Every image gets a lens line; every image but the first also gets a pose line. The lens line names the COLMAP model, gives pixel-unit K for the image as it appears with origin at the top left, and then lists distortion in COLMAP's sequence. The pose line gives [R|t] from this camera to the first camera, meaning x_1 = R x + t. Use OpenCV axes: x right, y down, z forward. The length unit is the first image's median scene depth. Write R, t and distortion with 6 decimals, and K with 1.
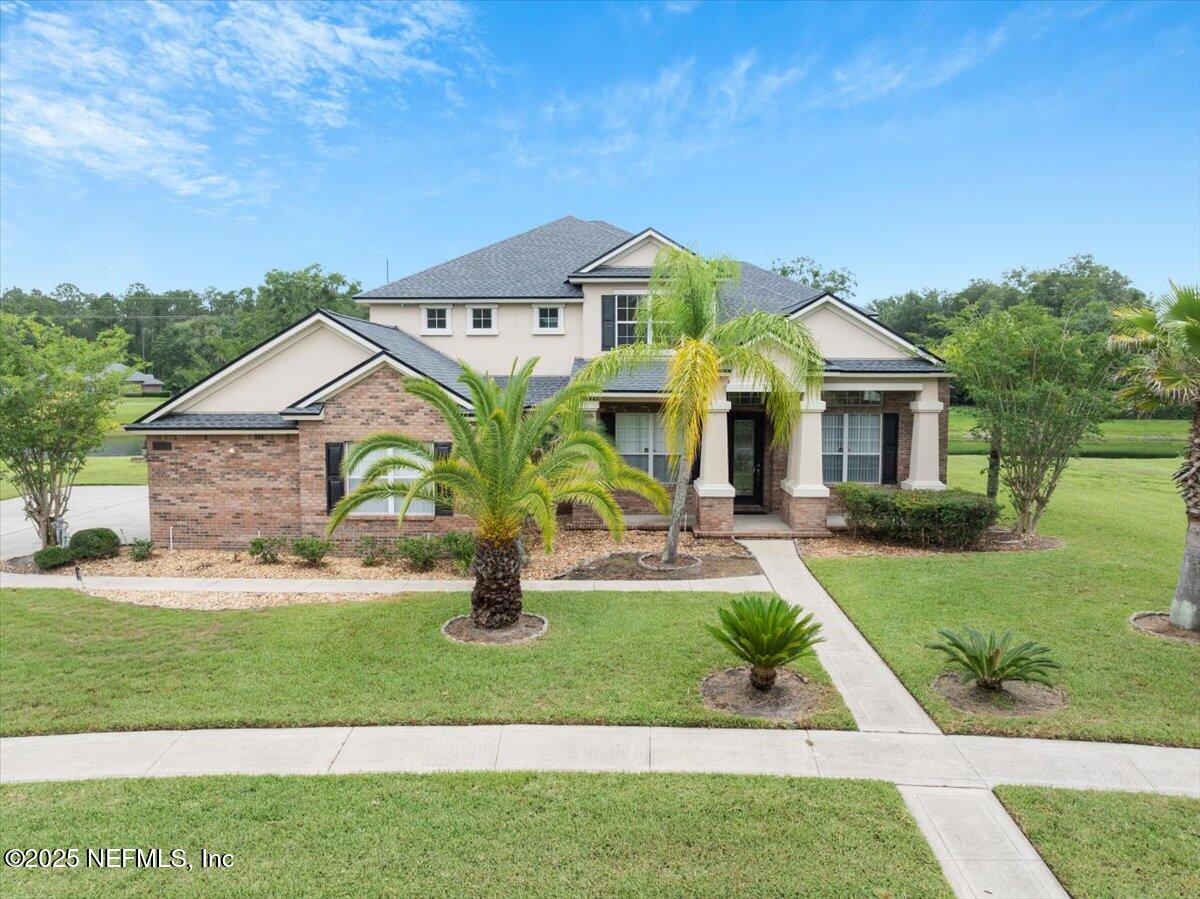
lens RADIAL K [[889.4, 0, 606.7], [0, 889.4, 446.5], [0, 0, 1]] dist [-0.005378, -0.044198]
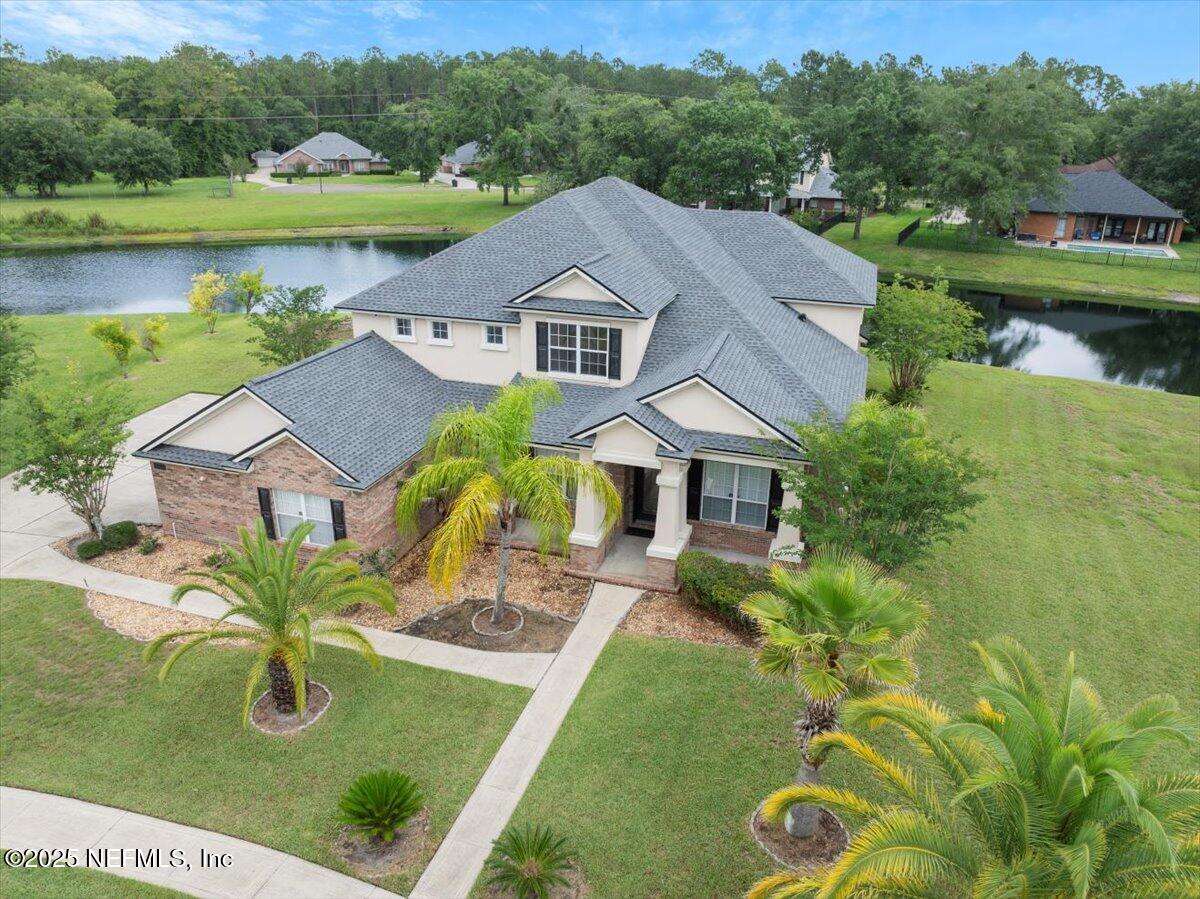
lens RADIAL K [[888.2, 0, 600.0], [0, 888.2, 449.5], [0, 0, 1]] dist [-0.028346, 0.001166]
pose [[0.955376, 0.119248, -0.270254, 0.488561], [-0.033791, 0.953008, 0.301055, -0.450844], [0.293454, -0.278489, 0.914510, -0.008524]]
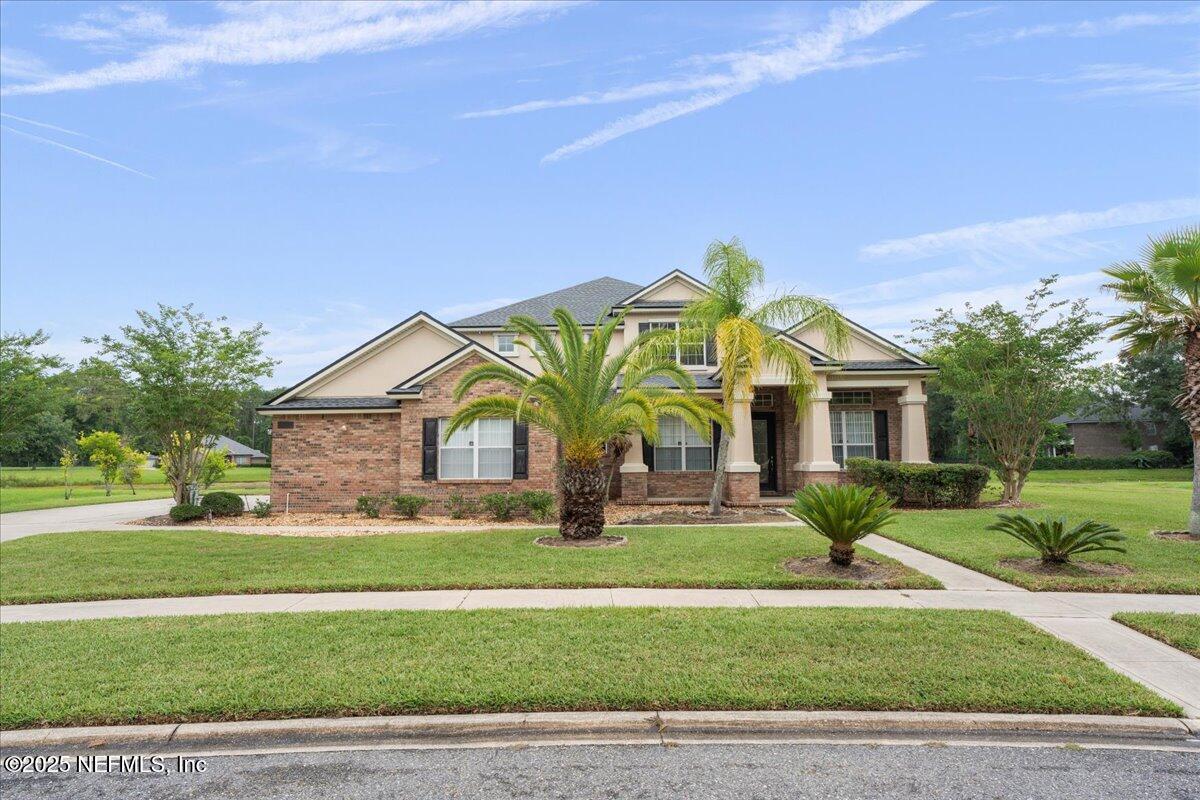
lens RADIAL K [[687.9, 0, 600.0], [0, 687.9, 400.0], [0, 0, 1]] dist [-0.001329, 0.000498]
pose [[0.999896, -0.009775, -0.010593, -0.066085], [0.007845, 0.985589, -0.168977, 0.128441], [0.012092, 0.168876, 0.985563, 0.081067]]
